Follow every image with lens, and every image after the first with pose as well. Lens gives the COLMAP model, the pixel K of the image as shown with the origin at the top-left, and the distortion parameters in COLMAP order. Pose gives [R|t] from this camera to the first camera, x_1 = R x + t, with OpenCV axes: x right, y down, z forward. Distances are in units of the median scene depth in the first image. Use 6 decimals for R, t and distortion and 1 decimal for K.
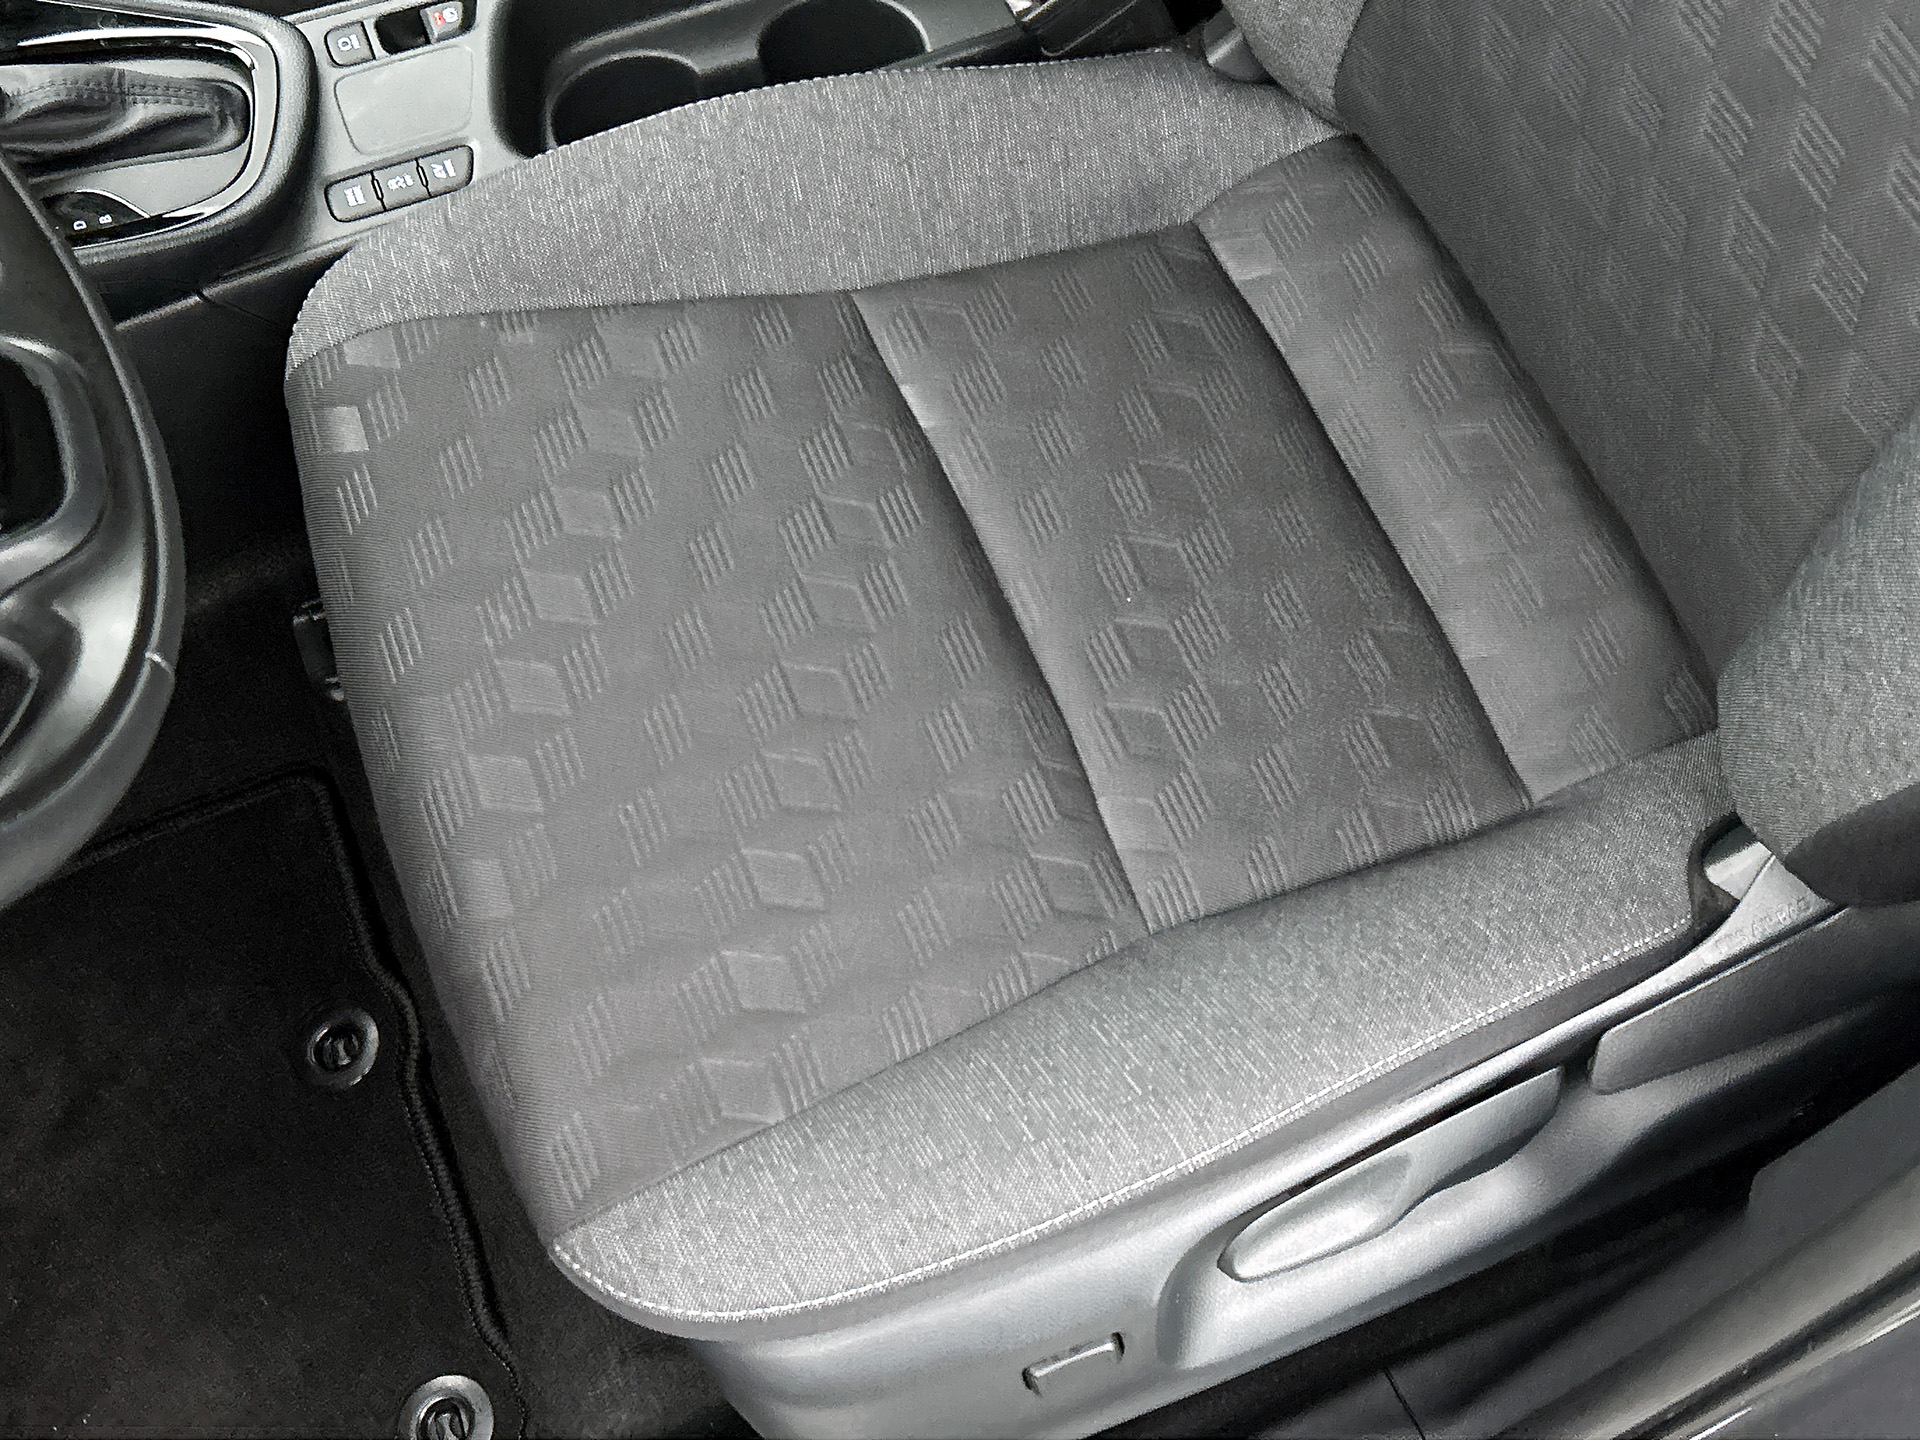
lens RADIAL K [[2092.9, 0, 951.1], [0, 2092.9, 715.6], [0, 0, 1]] dist [0.017220, 0.000000]
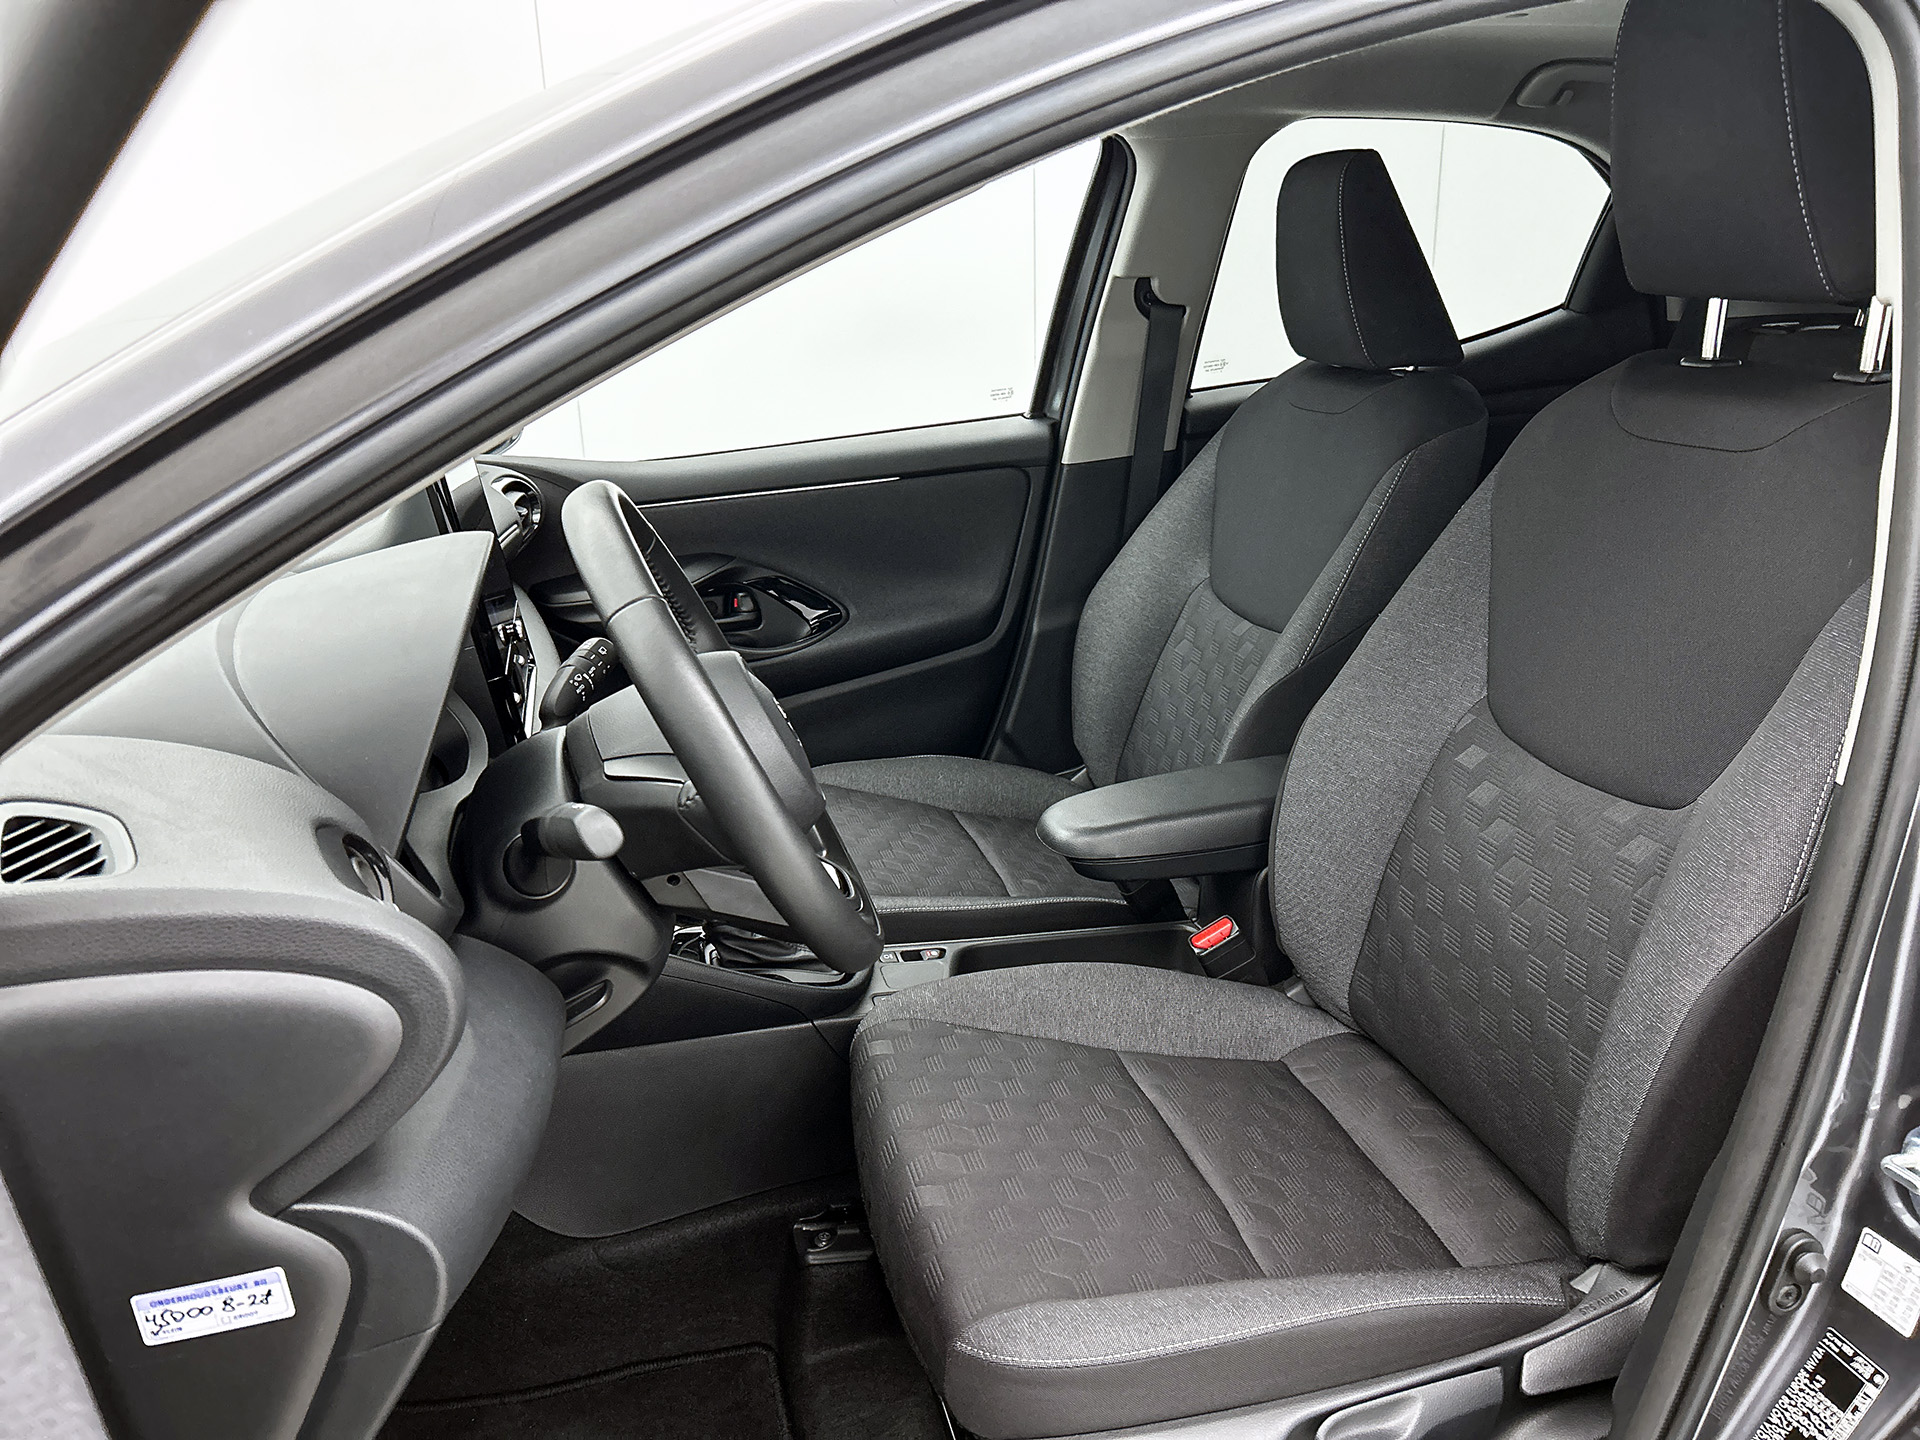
lens RADIAL K [[1479.5, 0, 938.4], [0, 1479.5, 714.6], [0, 0, 1]] dist [0.043917, -0.051322]
pose [[0.989115, 0.076774, -0.125531, -0.062025], [-0.143781, 0.685698, -0.713544, 0.639471], [0.031295, 0.723826, 0.689272, -0.263869]]
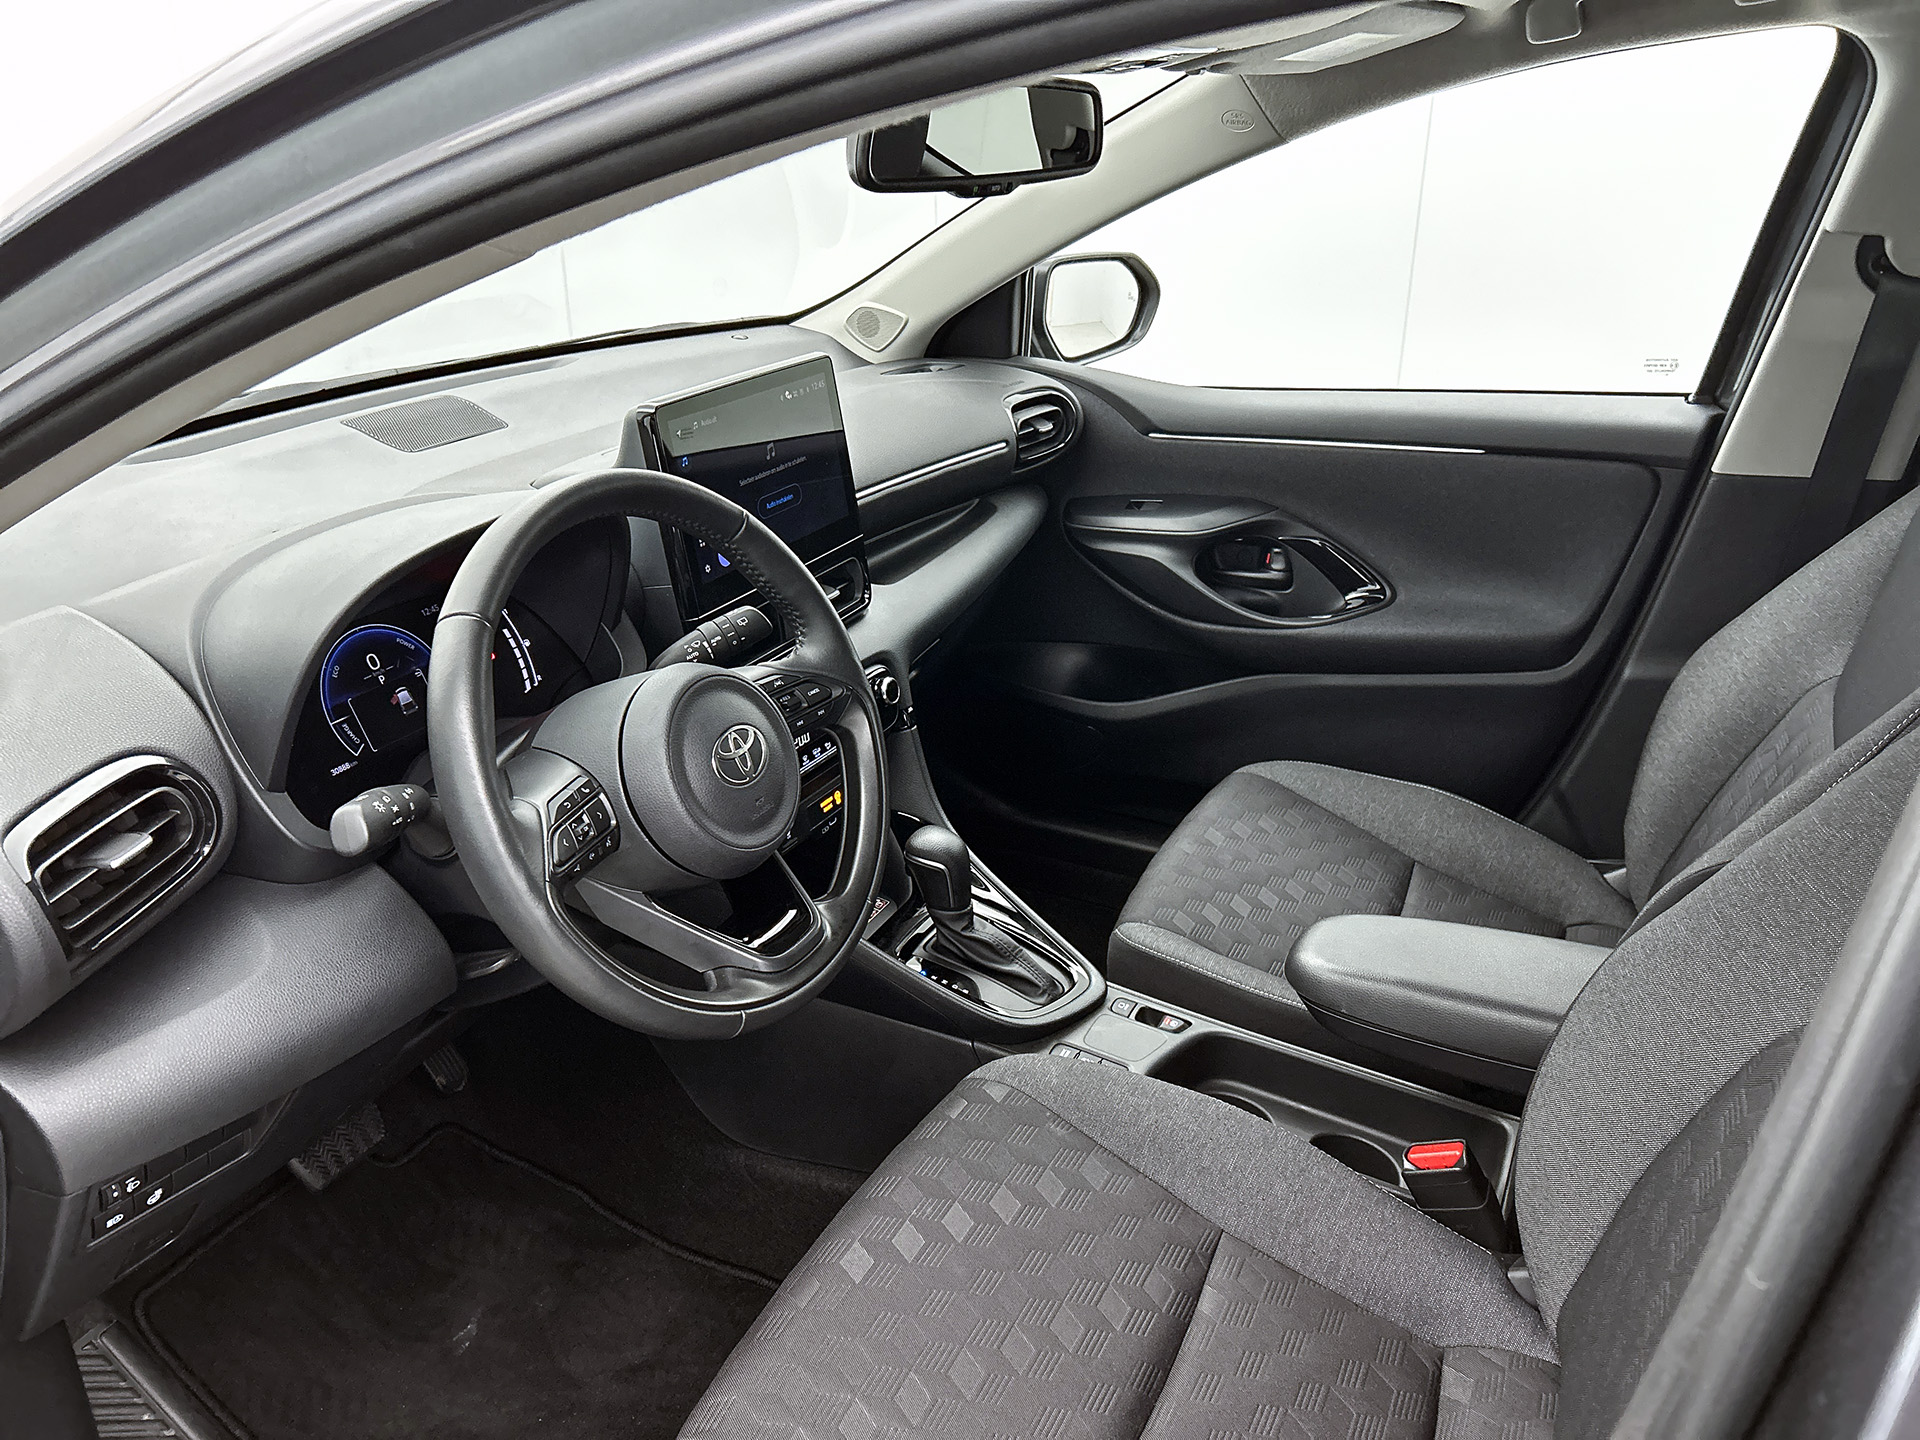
lens RADIAL K [[1479.5, 0, 959.9], [0, 1479.5, 713.2], [0, 0, 1]] dist [0.043917, -0.051322]
pose [[0.658966, 0.358482, -0.661253, 0.457868], [-0.692706, 0.631829, -0.347780, 0.102501], [0.293125, 0.687229, 0.664676, -0.167097]]
